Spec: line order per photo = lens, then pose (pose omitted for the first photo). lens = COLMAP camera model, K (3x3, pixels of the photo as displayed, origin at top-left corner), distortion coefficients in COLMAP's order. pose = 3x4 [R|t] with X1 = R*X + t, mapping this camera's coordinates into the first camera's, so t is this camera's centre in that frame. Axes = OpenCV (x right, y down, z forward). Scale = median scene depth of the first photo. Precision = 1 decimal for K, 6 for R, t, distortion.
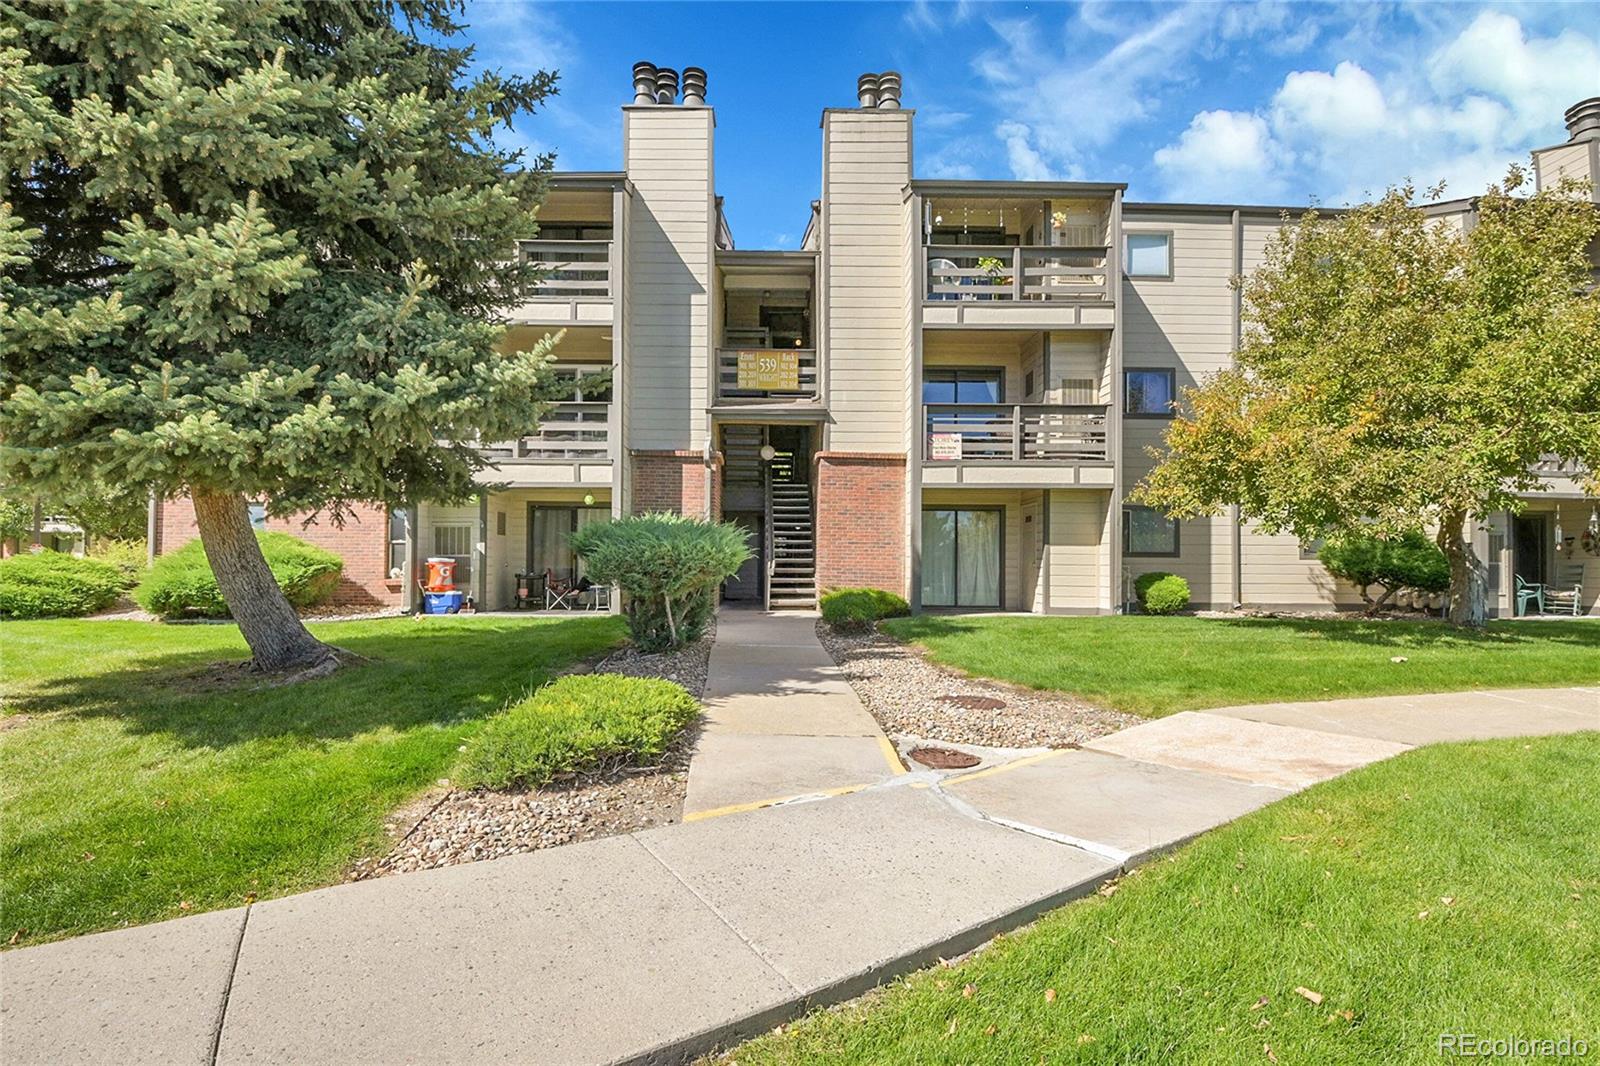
lens RADIAL K [[697.2, 0, 800.0], [0, 697.2, 533.0], [0, 0, 1]] dist [-0.003123, -0.018353]
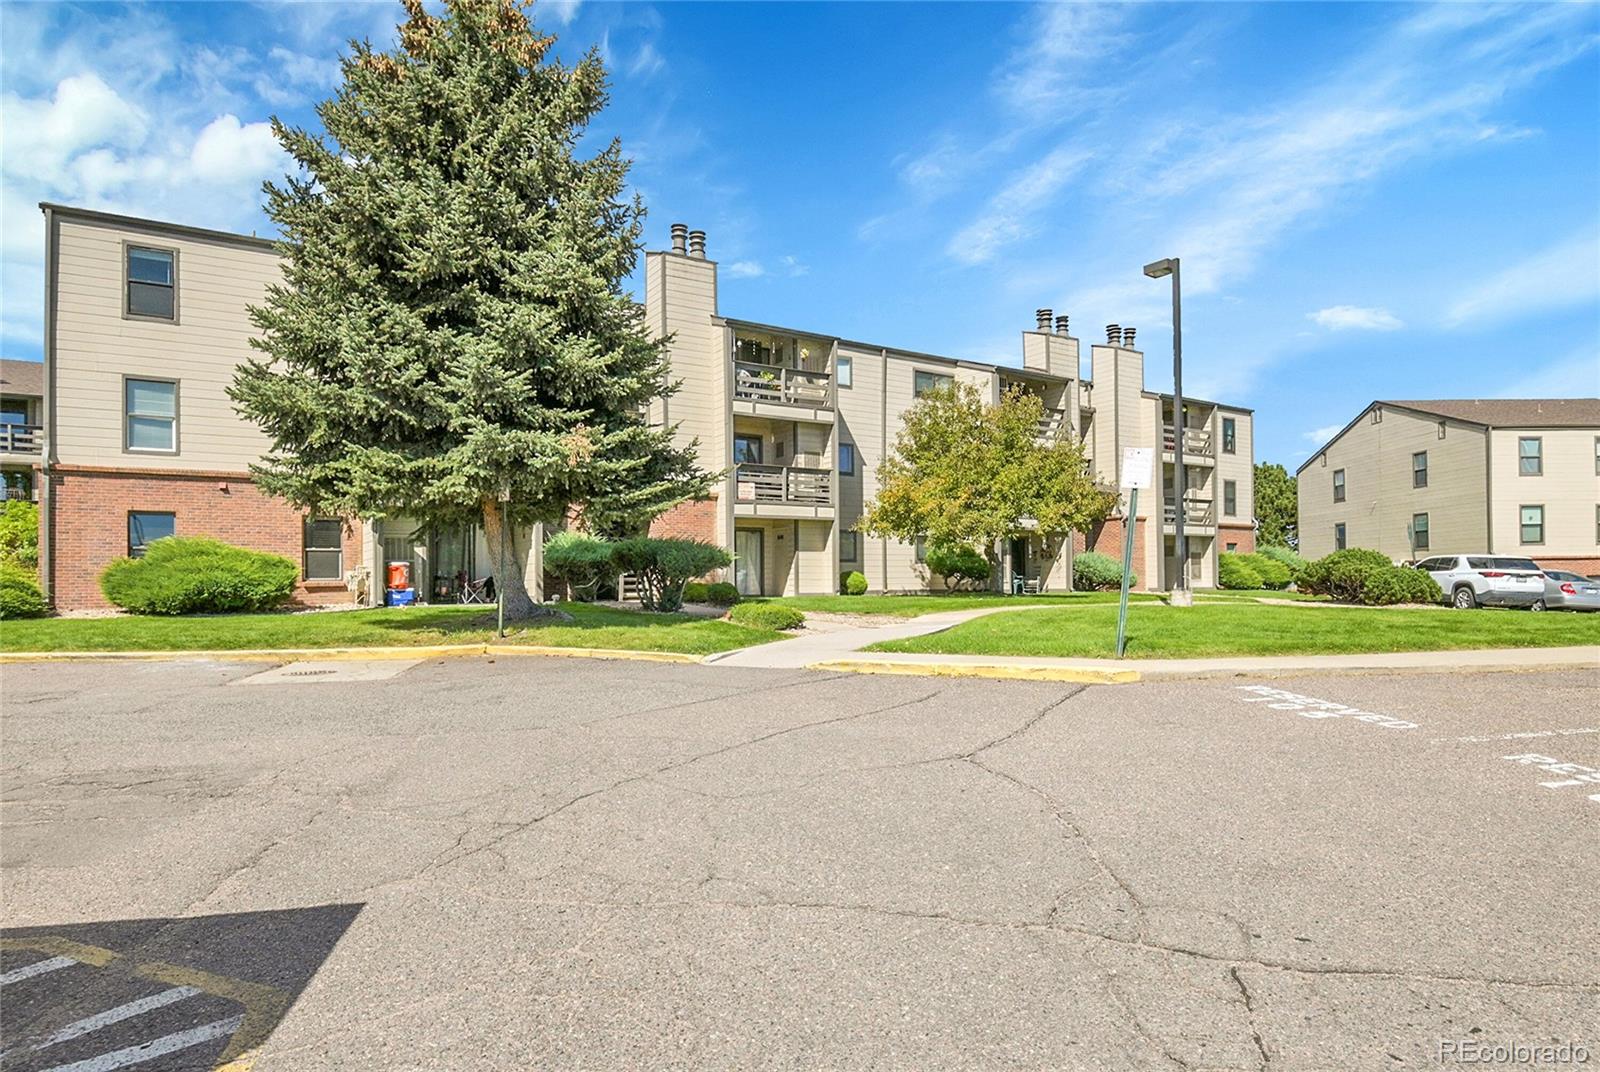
lens RADIAL K [[716.9, 0, 809.0], [0, 716.9, 530.9], [0, 0, 1]] dist [0.020643, -0.024564]
pose [[0.857413, 0.019496, 0.514259, -0.479232], [-0.007183, 0.999638, -0.025921, 0.006579], [-0.514578, 0.018531, 0.857243, -0.440497]]
